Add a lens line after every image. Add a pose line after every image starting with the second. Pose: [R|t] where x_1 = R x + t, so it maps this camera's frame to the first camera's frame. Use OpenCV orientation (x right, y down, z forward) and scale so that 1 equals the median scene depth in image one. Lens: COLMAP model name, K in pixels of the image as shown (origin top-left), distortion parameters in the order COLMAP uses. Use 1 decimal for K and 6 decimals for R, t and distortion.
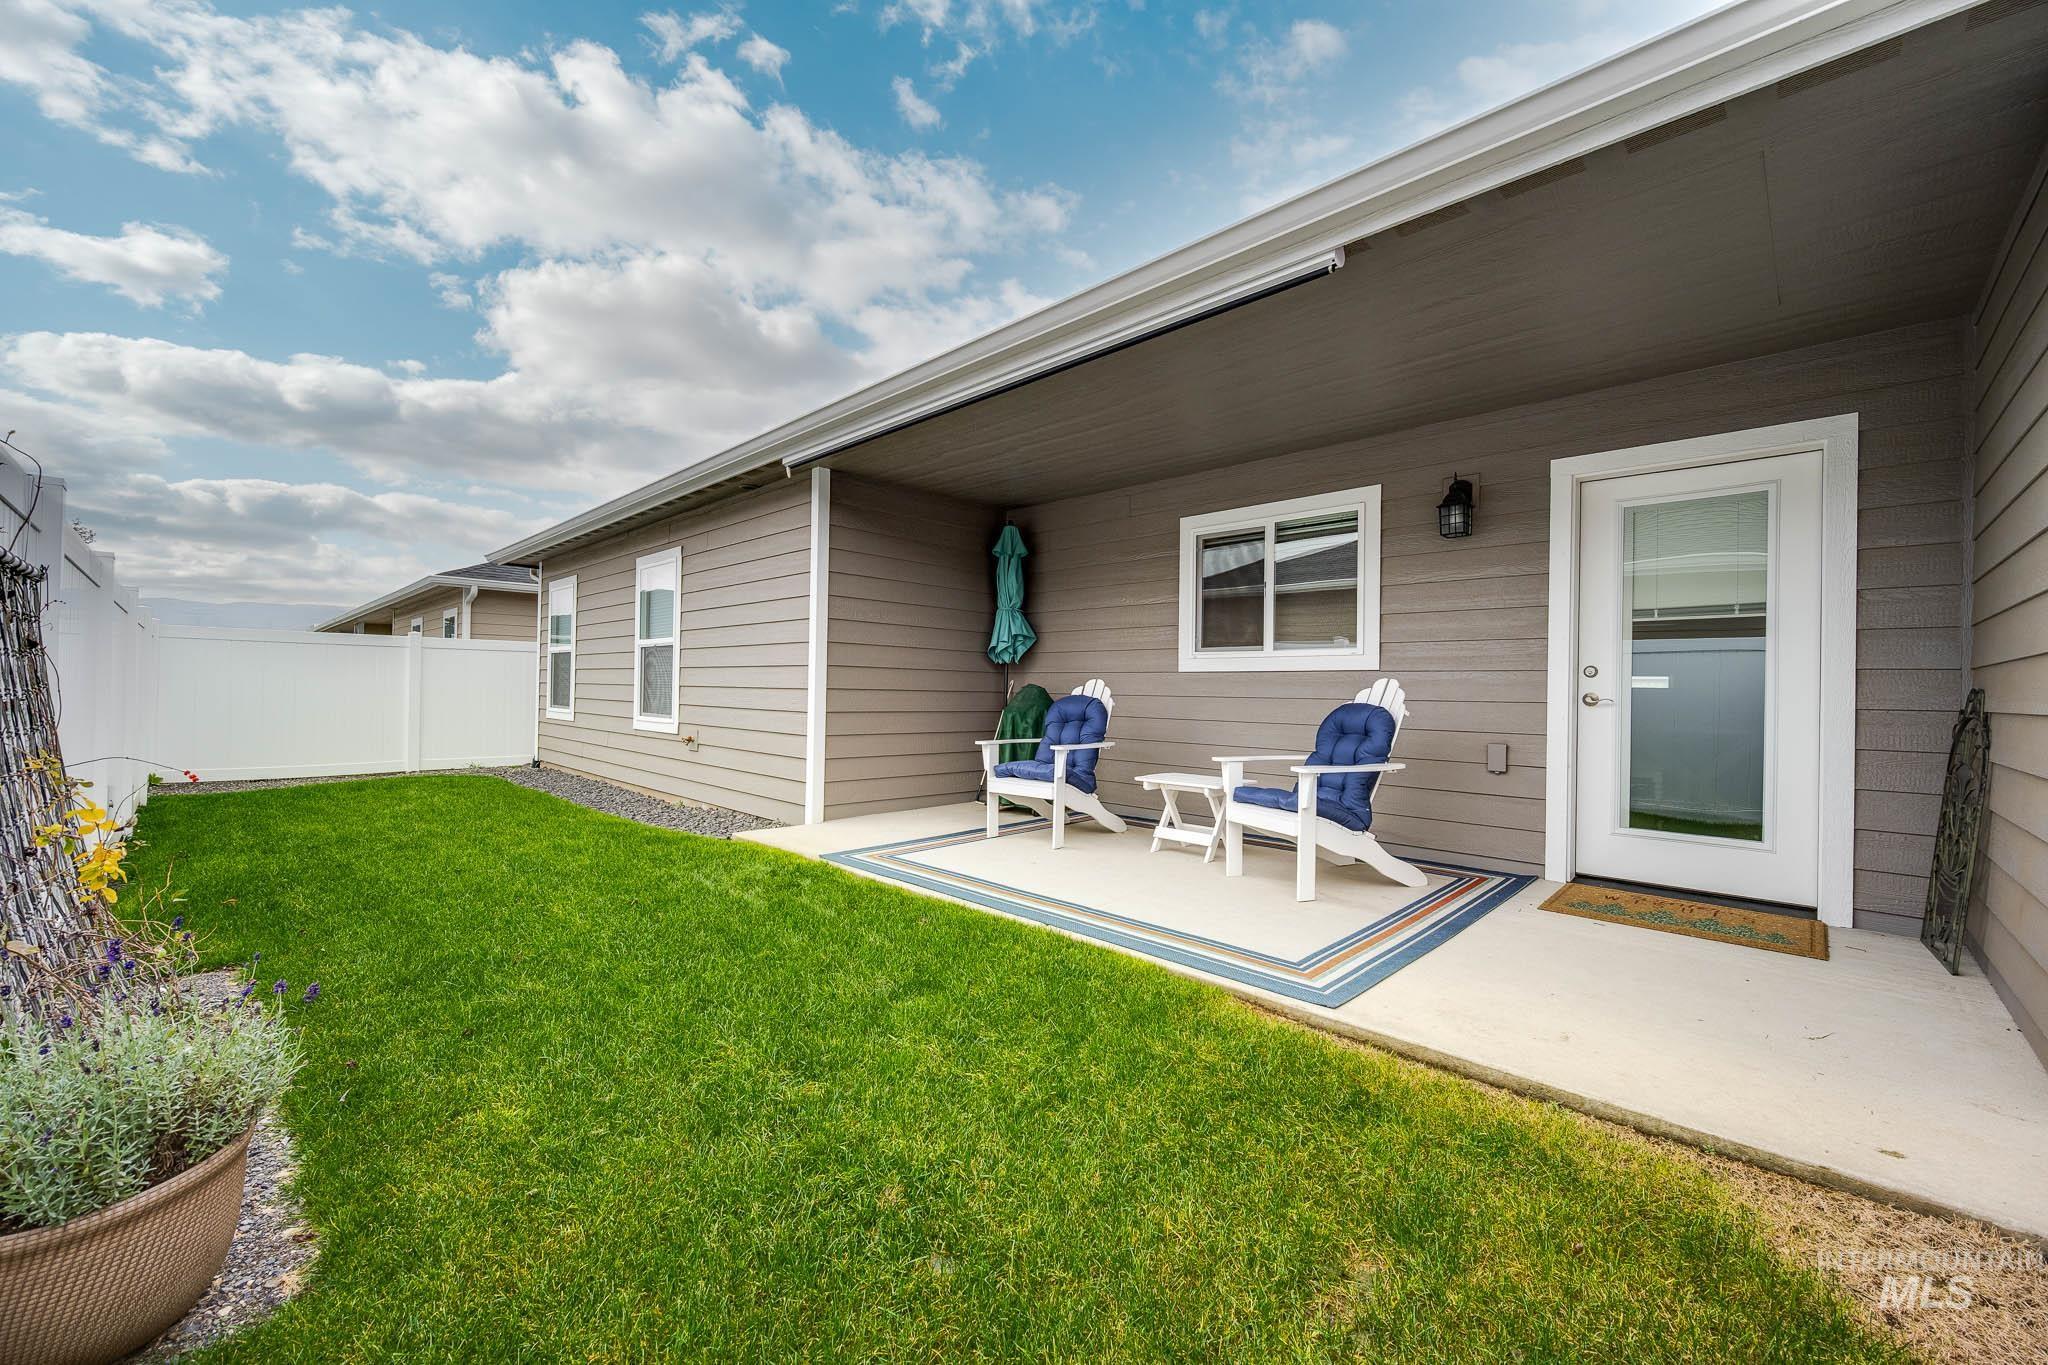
lens RADIAL K [[799.3, 0, 1024.0], [0, 799.3, 682.5], [0, 0, 1]] dist [0.026232, 0.000005]
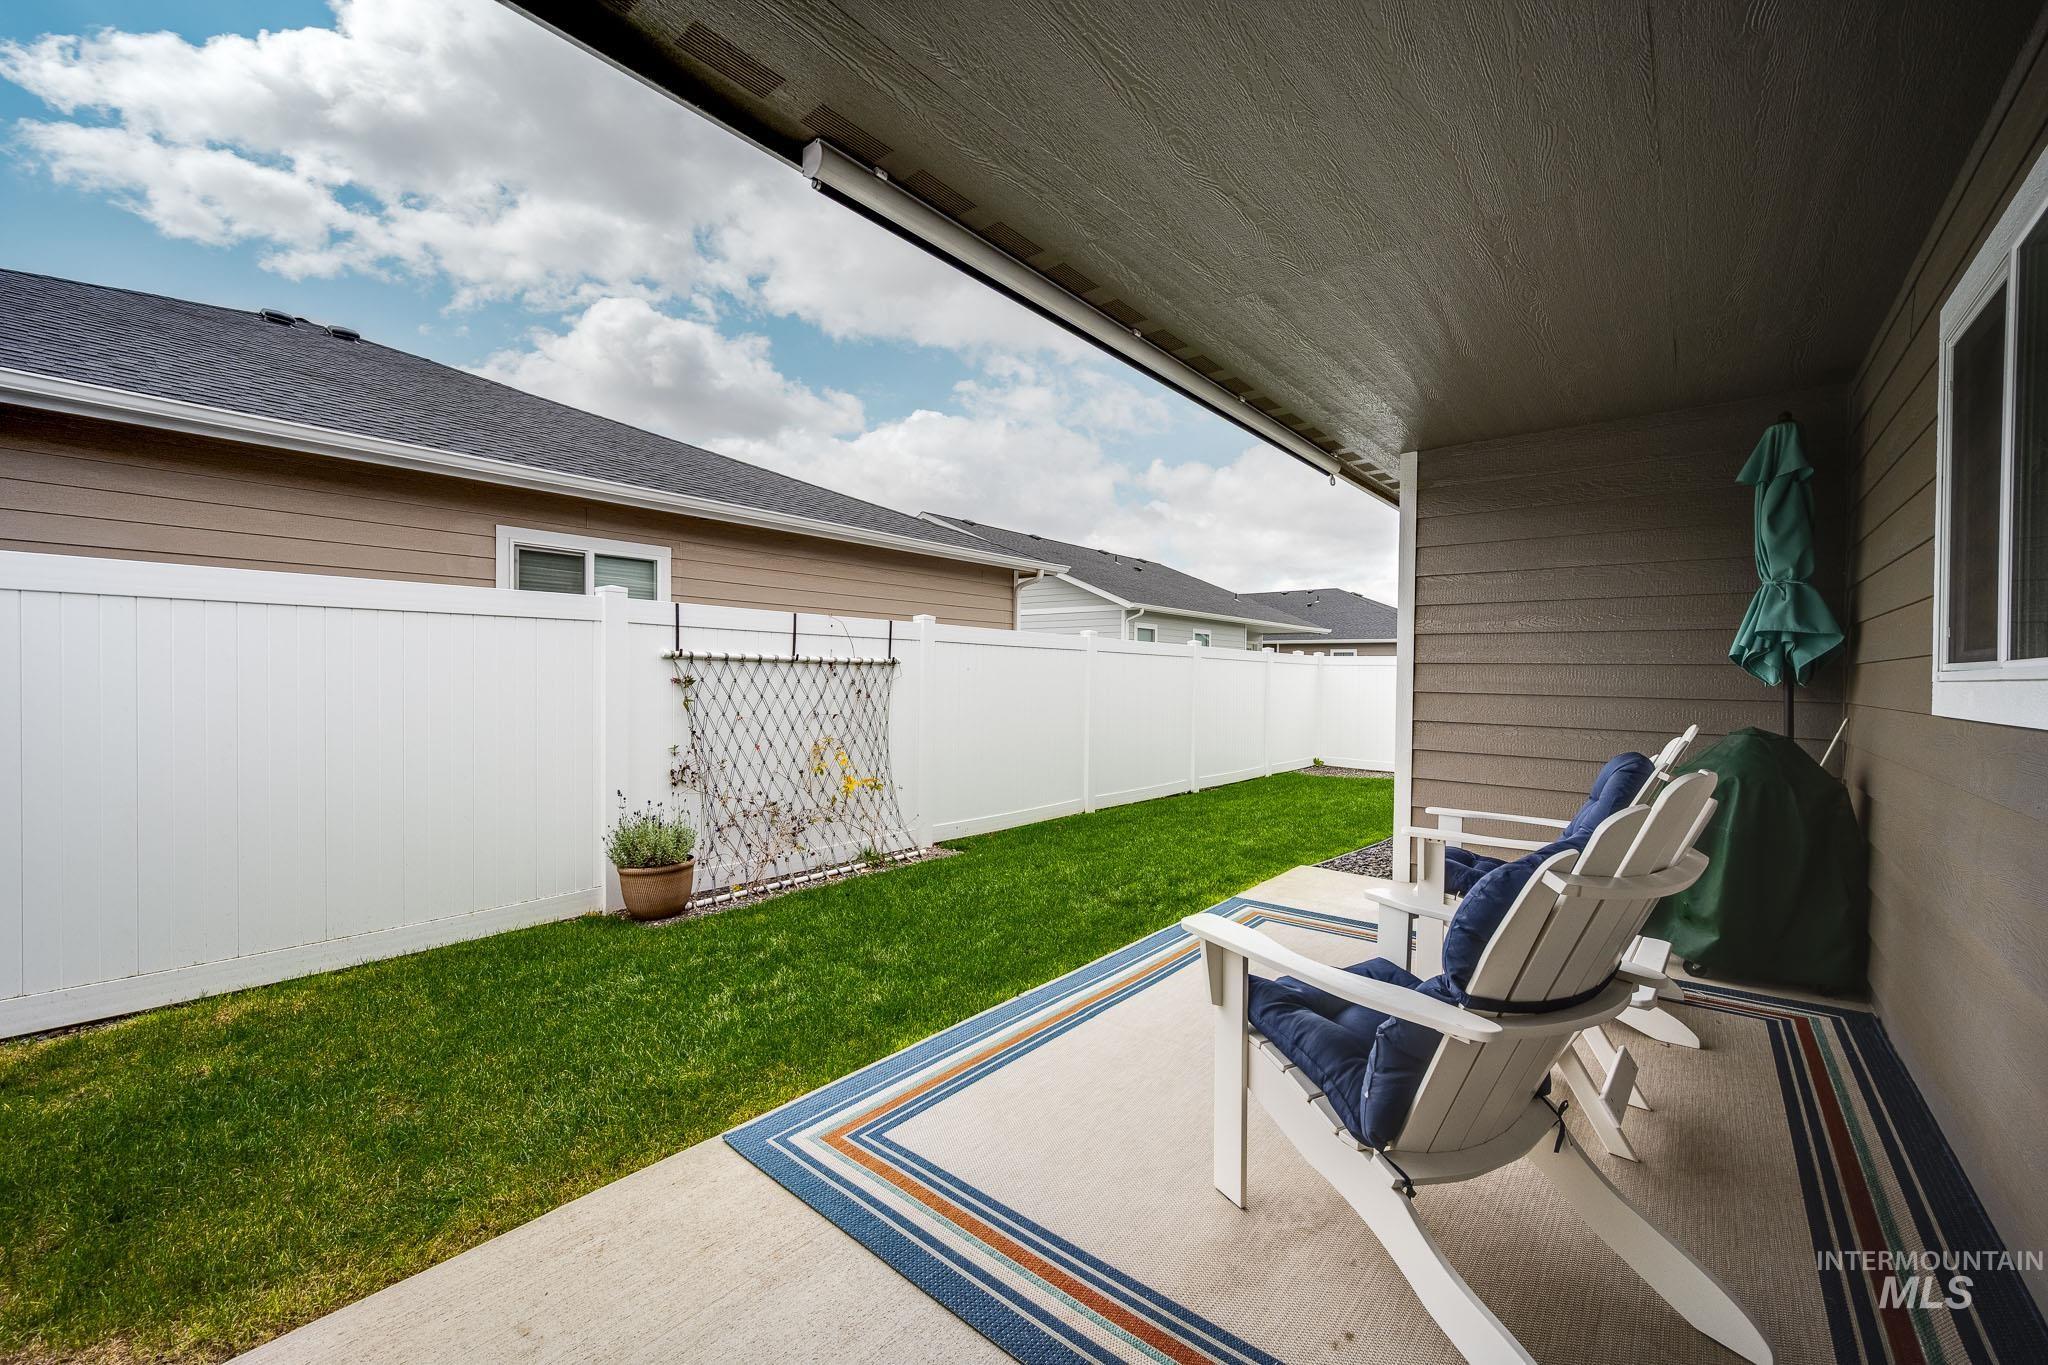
lens RADIAL K [[799.3, 0, 1024.0], [0, 799.3, 682.5], [0, 0, 1]] dist [0.026232, 0.000005]
pose [[0.075436, -0.007472, -0.997123, 1.015330], [0.002916, 0.999969, -0.007273, -0.050671], [0.997146, -0.002359, 0.075455, 1.013916]]
